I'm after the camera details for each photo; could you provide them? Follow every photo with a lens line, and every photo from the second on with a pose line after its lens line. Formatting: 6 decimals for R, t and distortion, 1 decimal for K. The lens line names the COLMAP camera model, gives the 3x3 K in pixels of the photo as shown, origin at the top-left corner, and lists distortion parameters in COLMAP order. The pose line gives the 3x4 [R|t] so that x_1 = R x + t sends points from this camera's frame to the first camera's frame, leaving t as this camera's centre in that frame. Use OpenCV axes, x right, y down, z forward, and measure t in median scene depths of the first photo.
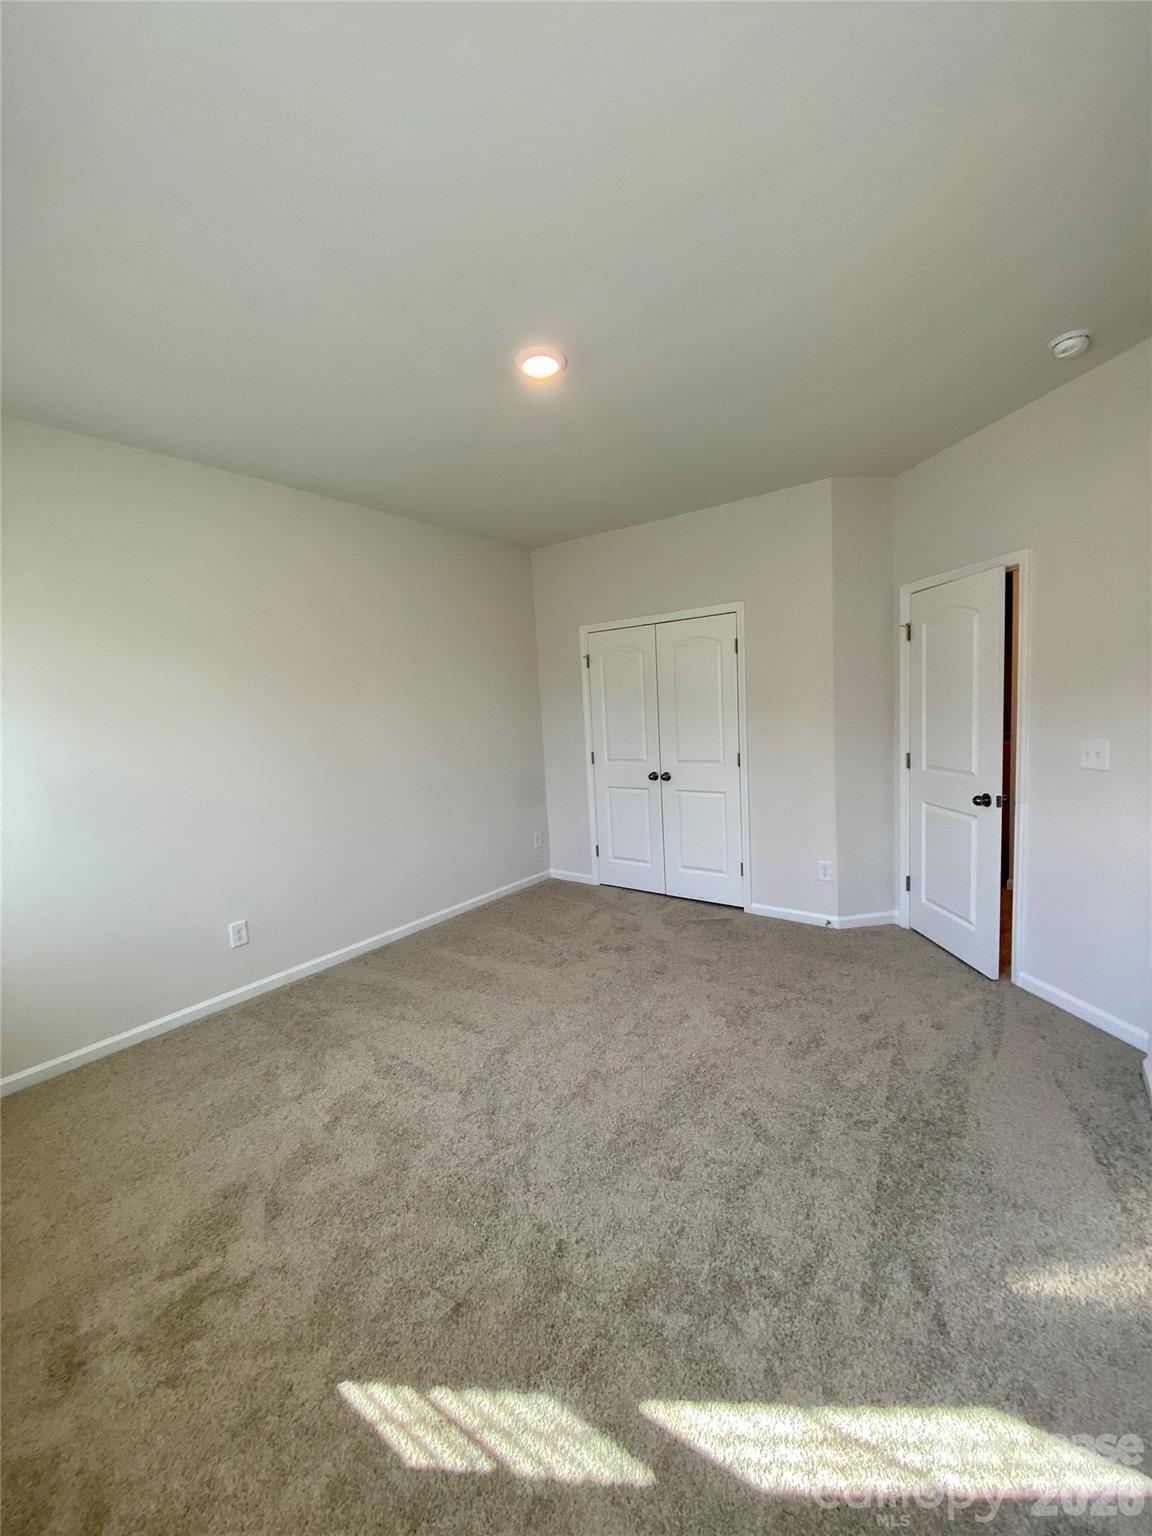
lens RADIAL K [[628.5, 0, 575.9], [0, 628.5, 770.7], [0, 0, 1]] dist [0.008379, -0.002730]
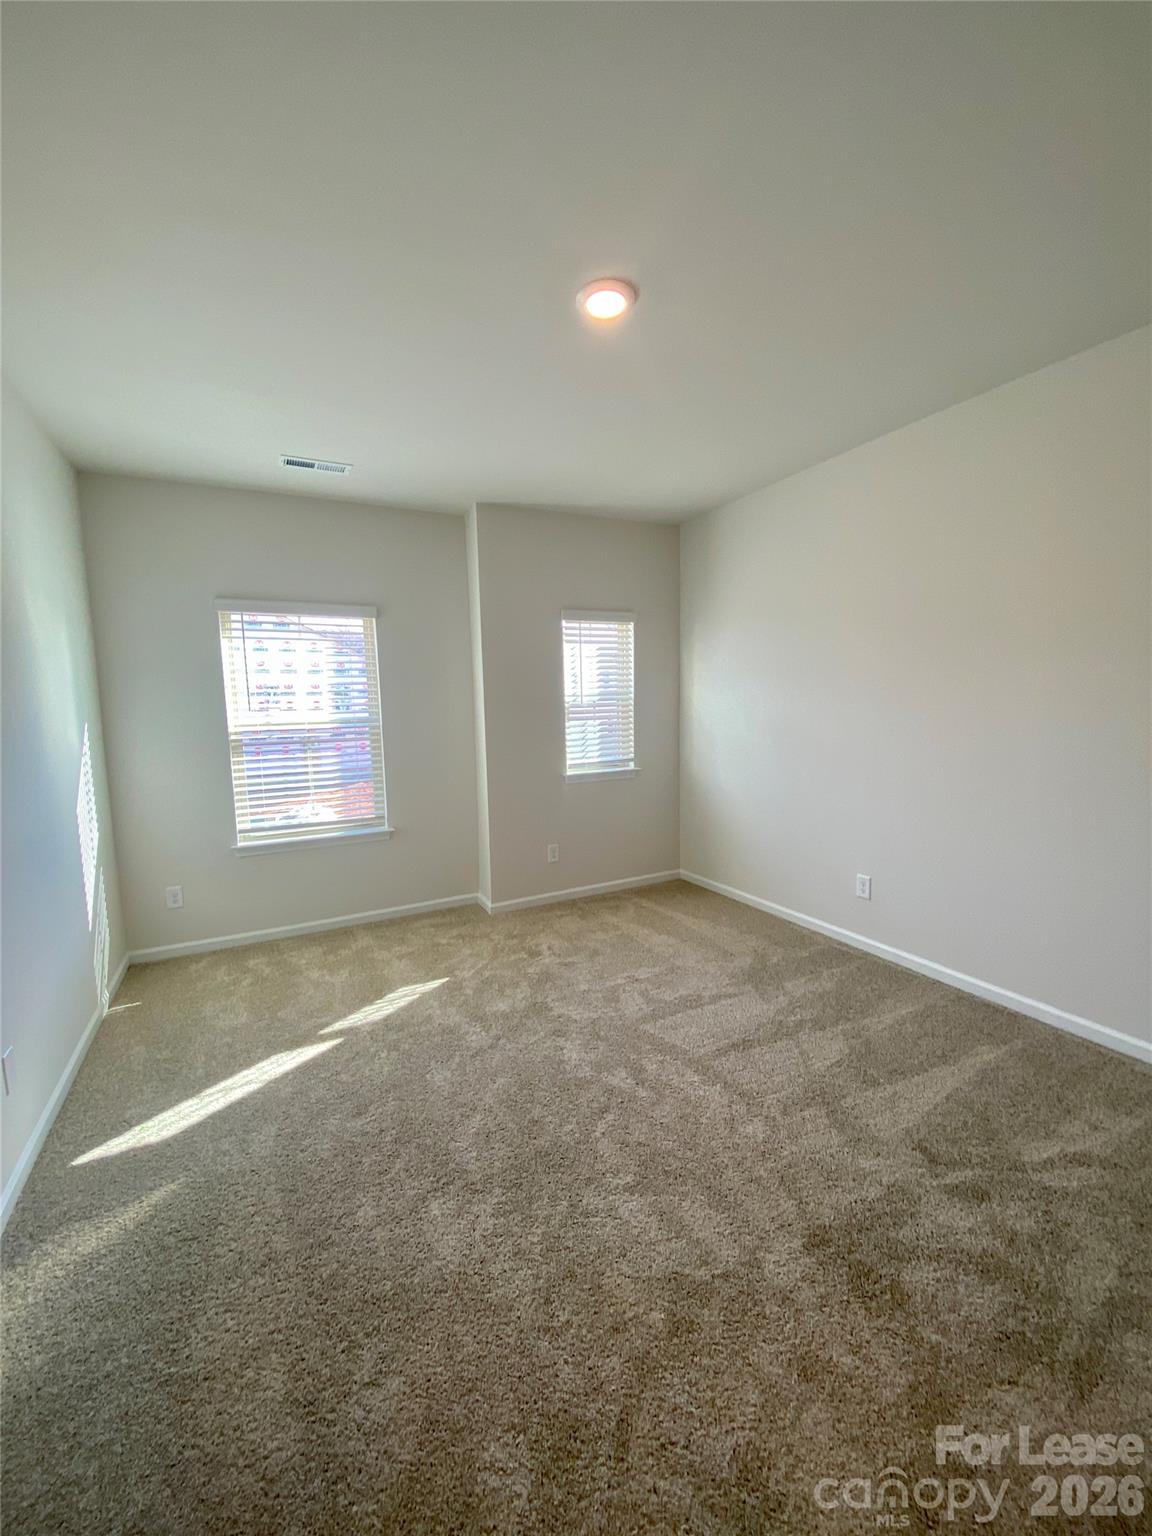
lens RADIAL K [[628.5, 0, 575.2], [0, 628.5, 770.0], [0, 0, 1]] dist [0.008379, -0.002730]
pose [[-0.431704, 0.164630, -0.886865, 1.311679], [-0.057109, 0.976242, 0.209021, -0.287081], [0.900206, 0.140883, -0.412046, 2.178805]]
